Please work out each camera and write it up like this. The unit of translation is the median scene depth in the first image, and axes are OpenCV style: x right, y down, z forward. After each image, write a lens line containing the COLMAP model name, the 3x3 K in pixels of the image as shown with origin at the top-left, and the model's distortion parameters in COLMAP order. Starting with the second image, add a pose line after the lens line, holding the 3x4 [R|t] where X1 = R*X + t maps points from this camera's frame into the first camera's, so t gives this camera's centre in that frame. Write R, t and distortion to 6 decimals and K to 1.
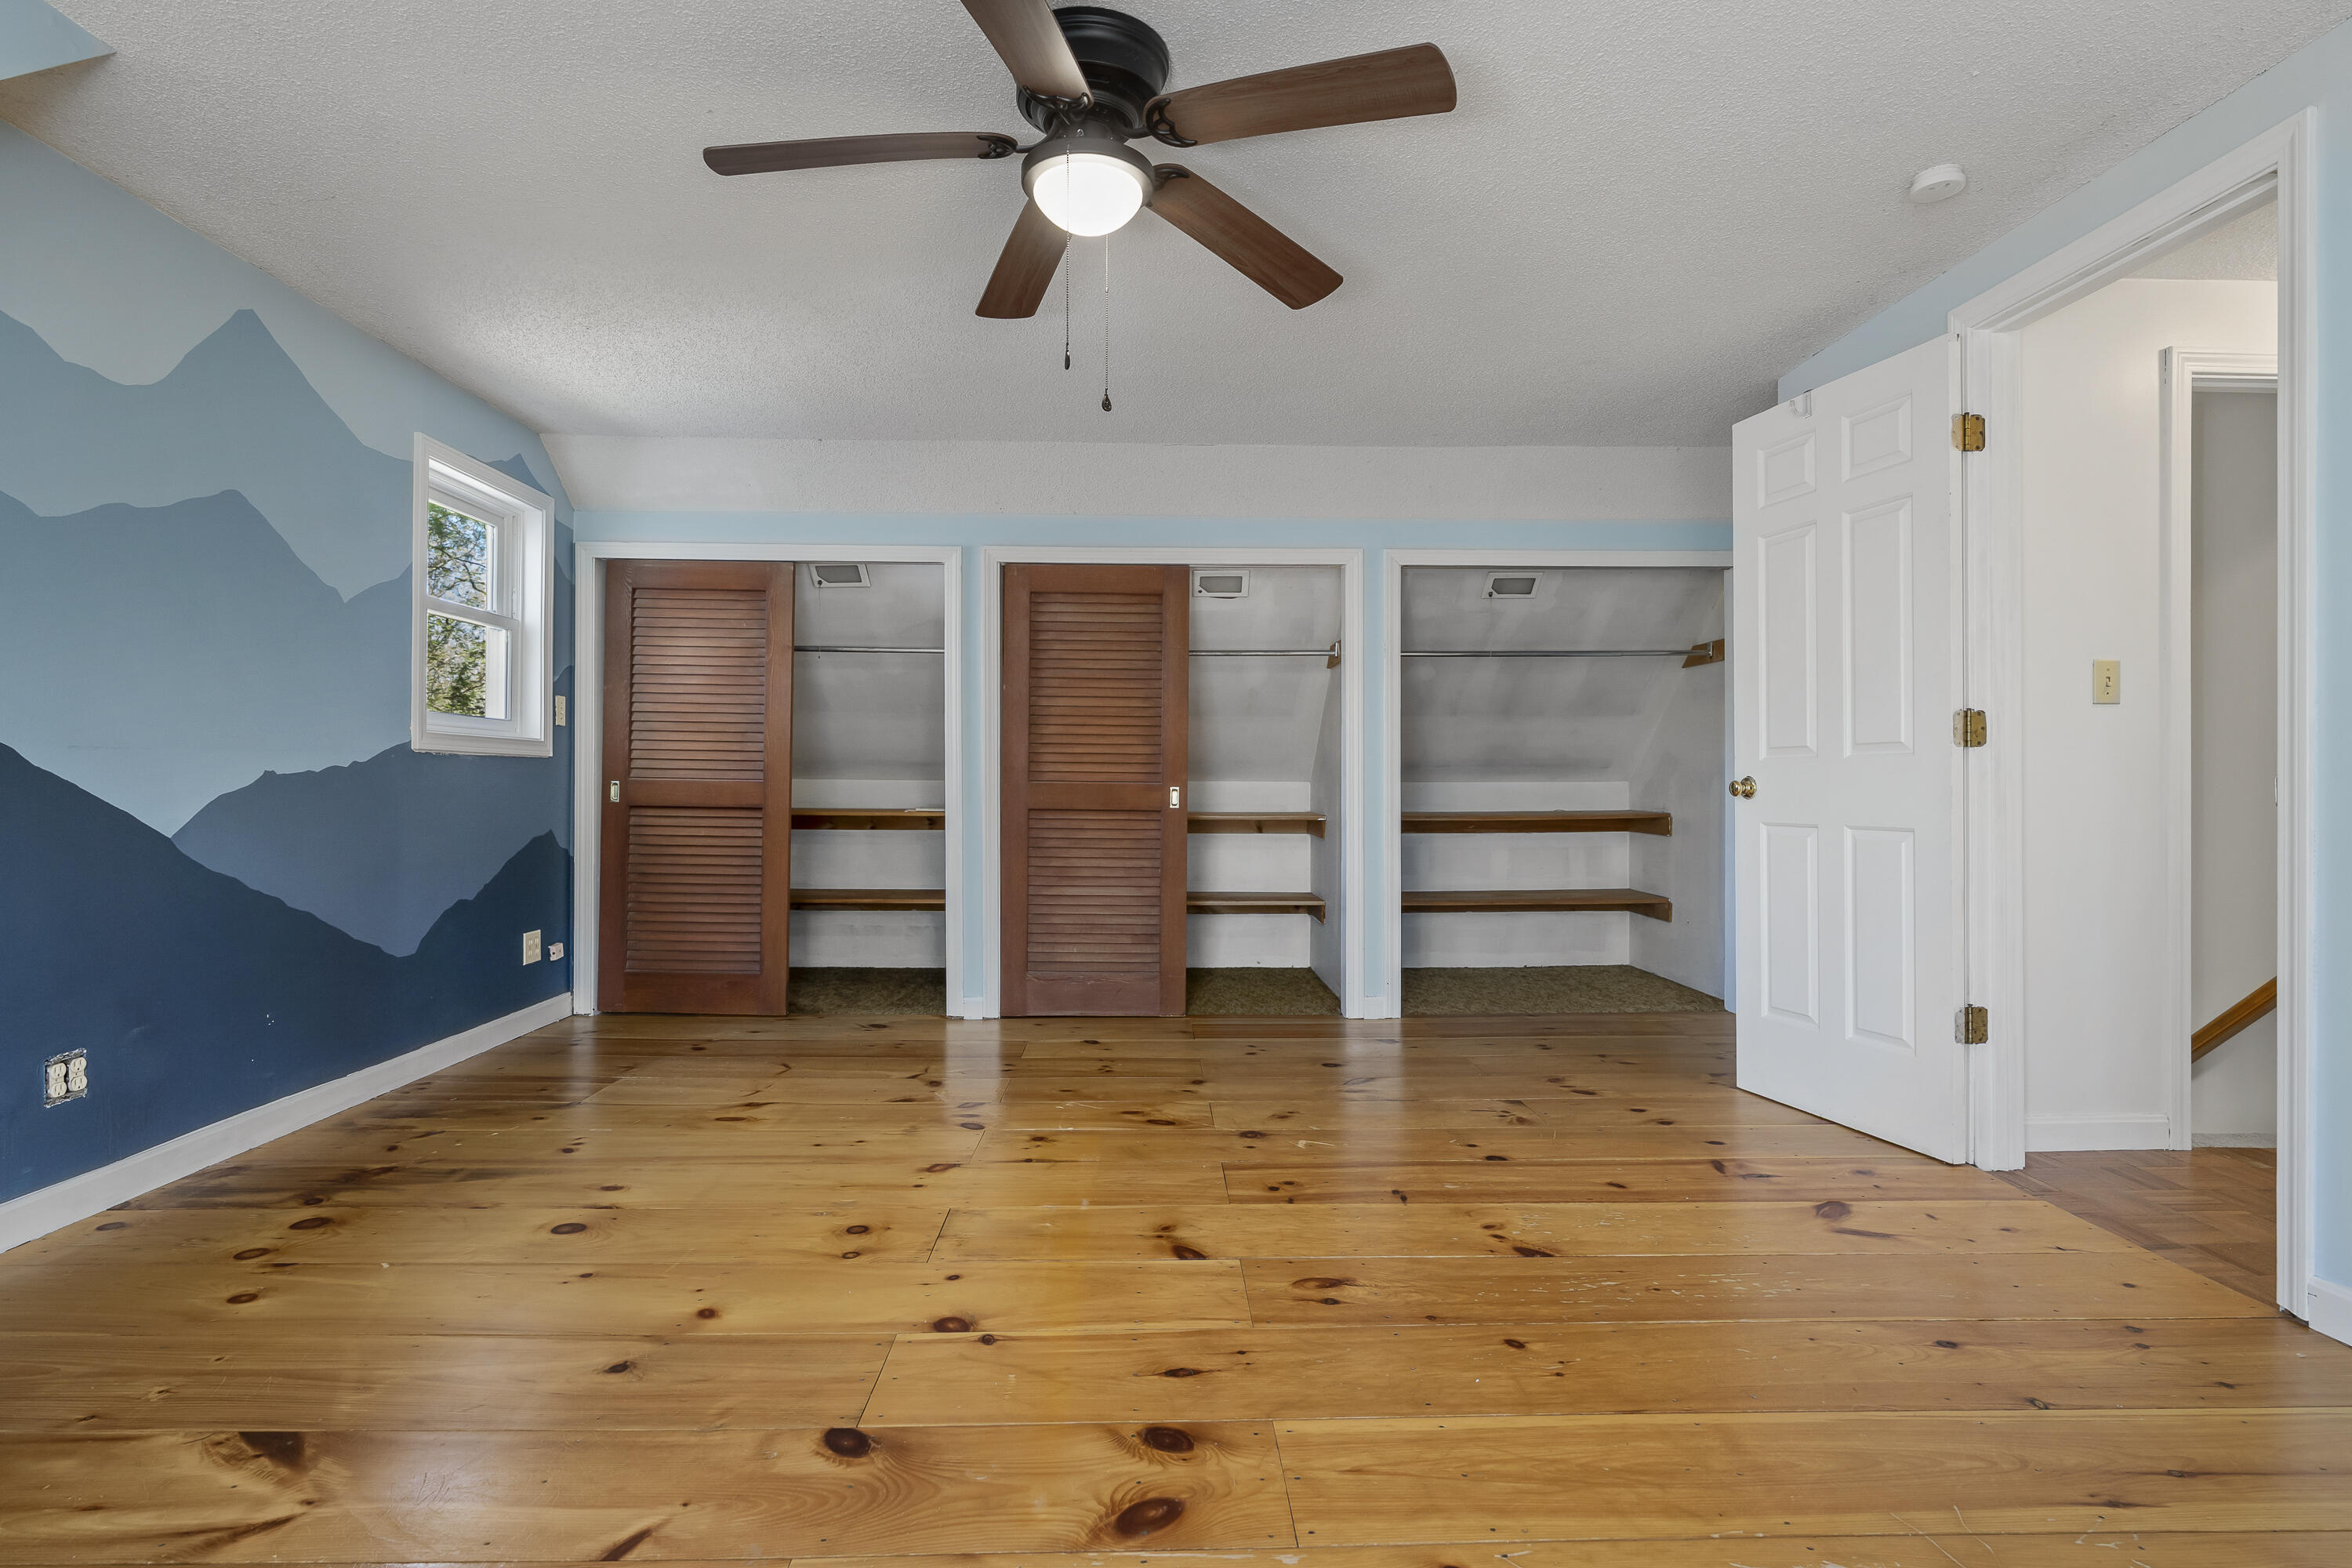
lens RADIAL K [[1194.8, 0, 1158.7], [0, 1194.8, 778.4], [0, 0, 1]] dist [-0.010764, 0.001603]
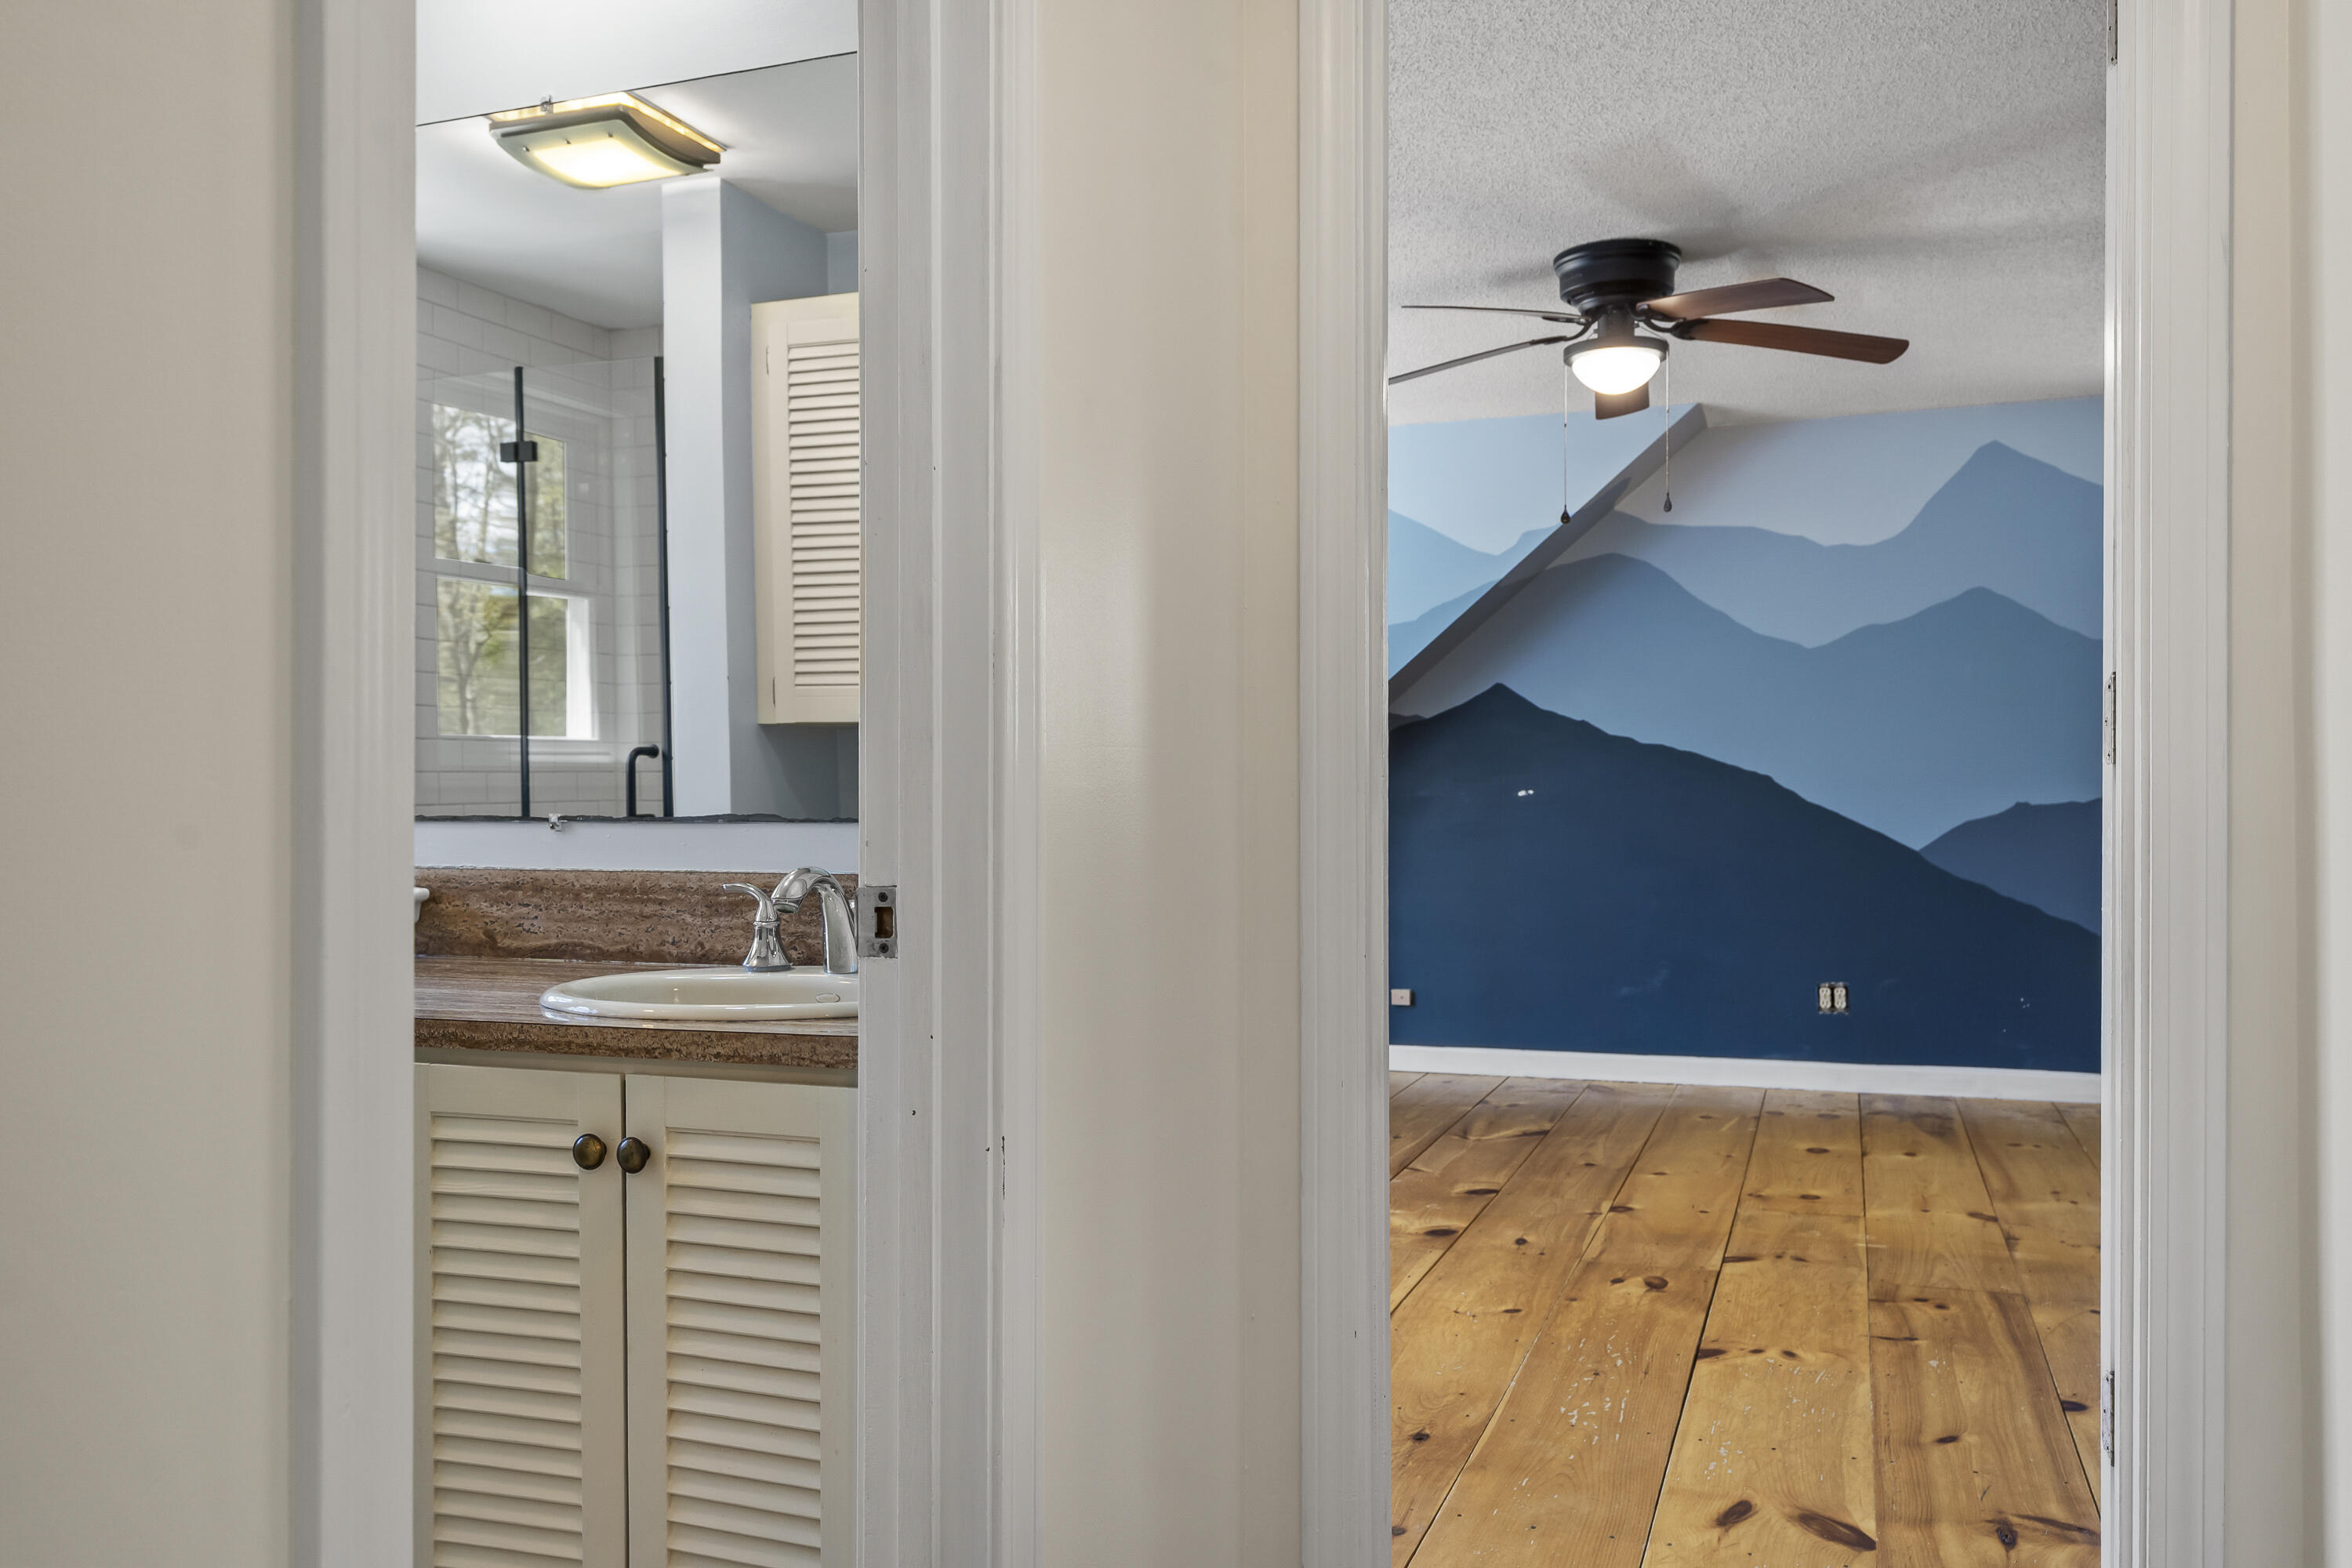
lens RADIAL K [[1811.9, 0, 1175.1], [0, 1811.9, 795.4], [0, 0, 1]] dist [0.003518, -0.005385]
pose [[-0.373745, 0.004565, -0.927520, 1.544085], [0.010999, 0.999939, 0.000489, -0.027664], [0.927466, -0.010019, -0.373772, 1.015621]]
